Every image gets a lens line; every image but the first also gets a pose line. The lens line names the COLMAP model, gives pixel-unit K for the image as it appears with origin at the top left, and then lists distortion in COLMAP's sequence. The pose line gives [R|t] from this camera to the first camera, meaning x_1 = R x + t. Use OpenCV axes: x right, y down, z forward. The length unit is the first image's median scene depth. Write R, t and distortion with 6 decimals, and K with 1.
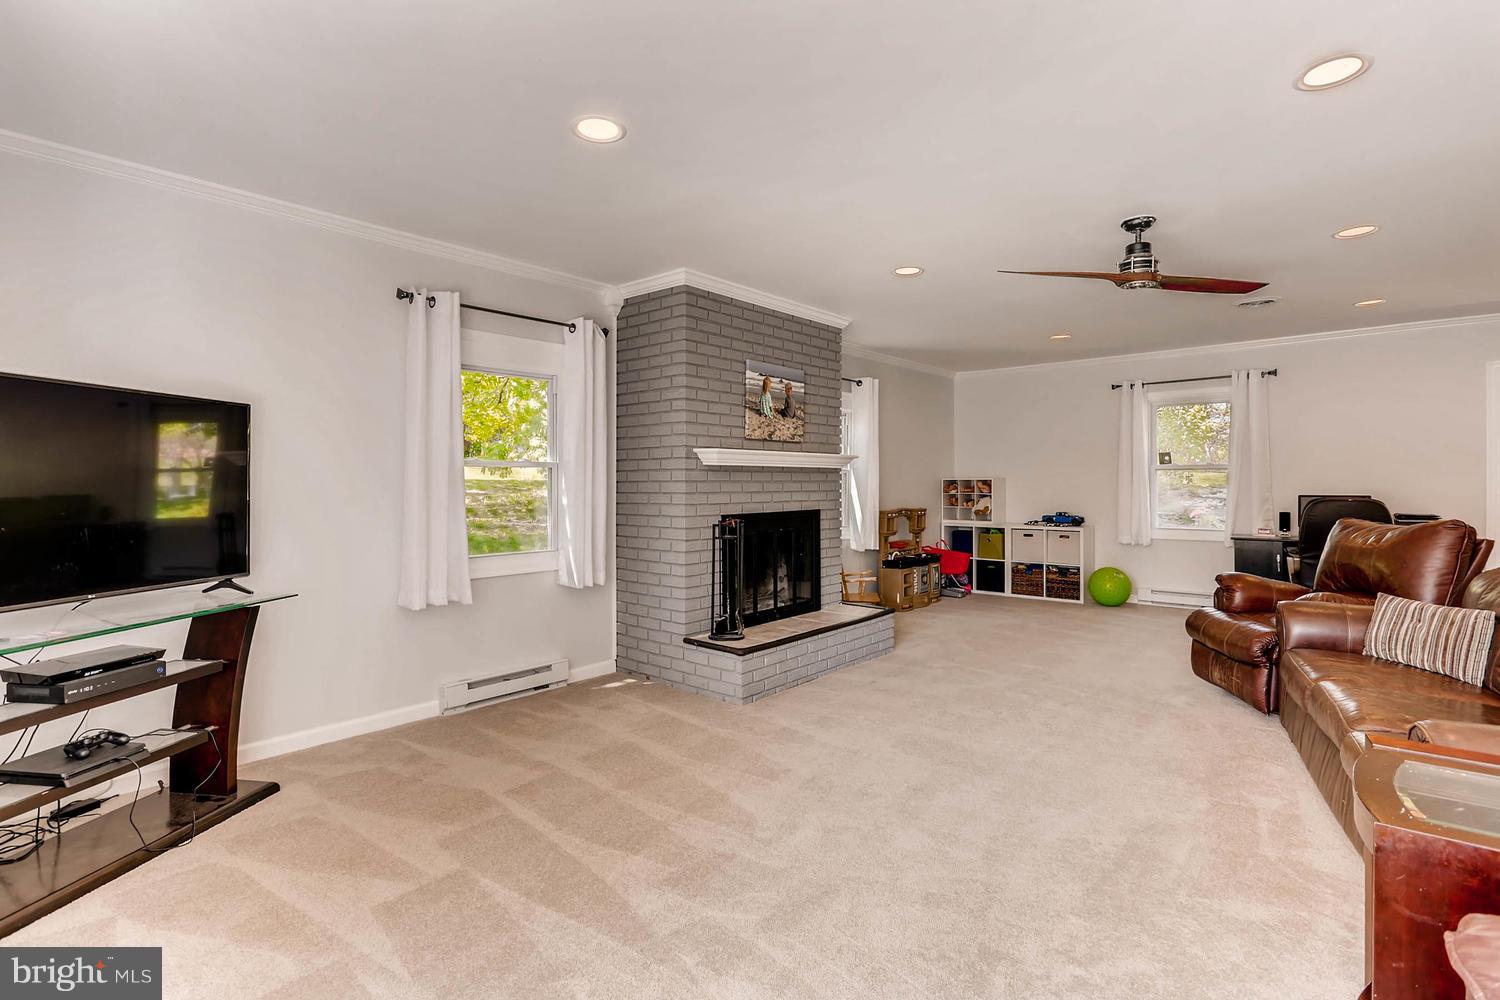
lens RADIAL K [[717.2, 0, 753.7], [0, 717.2, 491.6], [0, 0, 1]] dist [-0.002294, 0.000705]
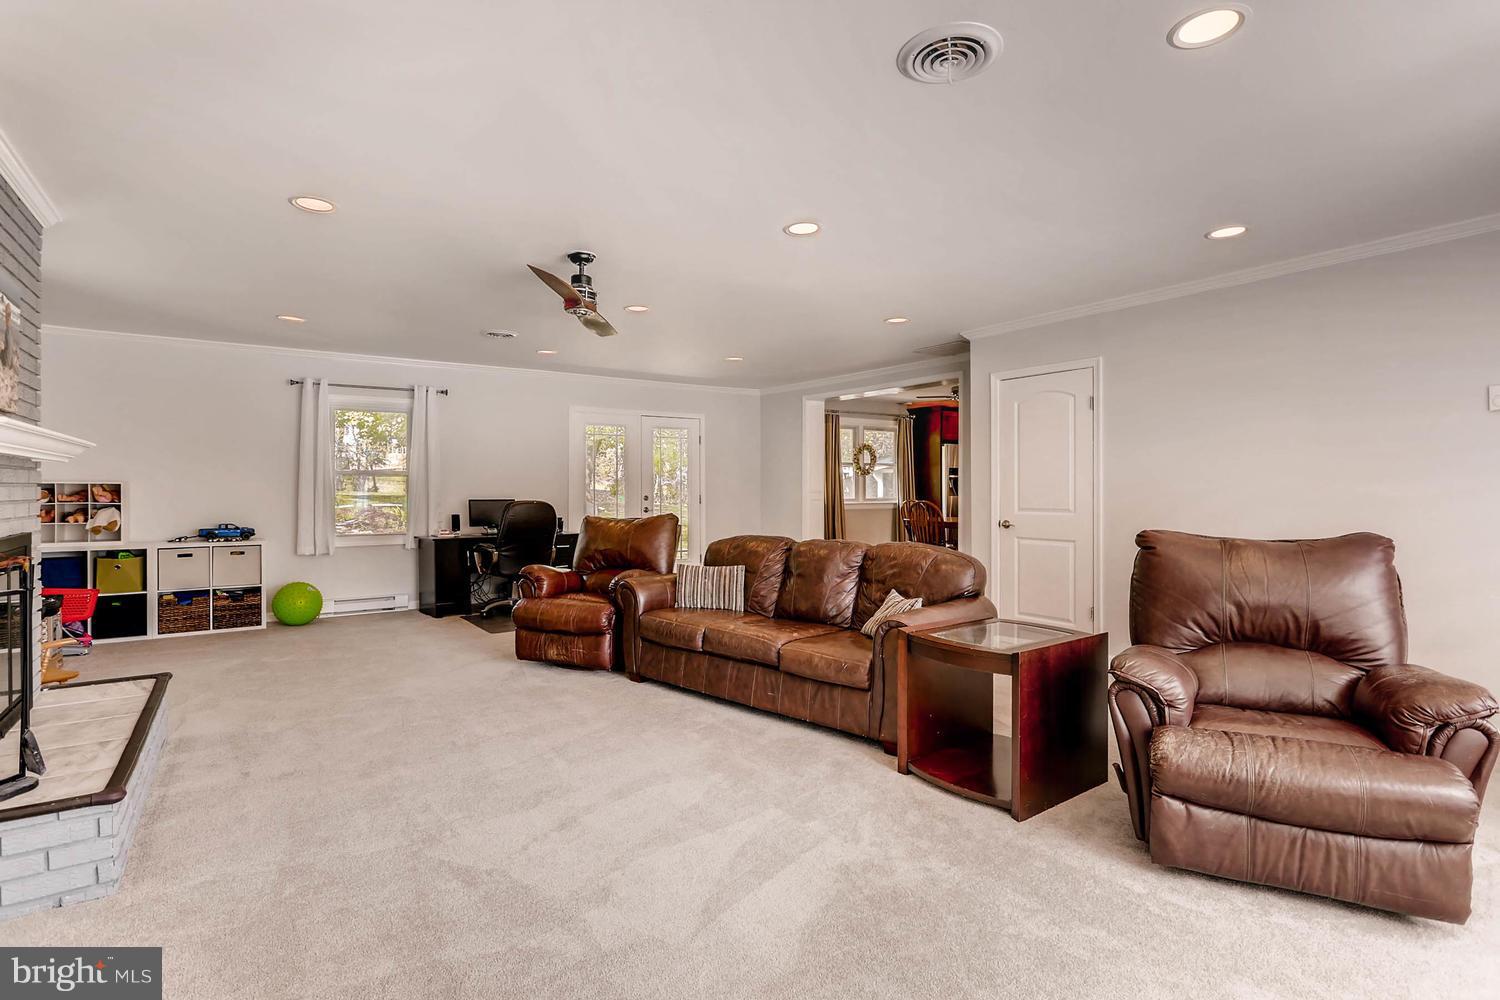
lens RADIAL K [[717.2, 0, 753.7], [0, 717.2, 491.6], [0, 0, 1]] dist [-0.002294, 0.000705]
pose [[0.265432, -0.001348, 0.964129, -0.246168], [0.012072, 0.999925, -0.001926, 0.000169], [-0.964054, 0.012150, 0.265429, 0.228435]]
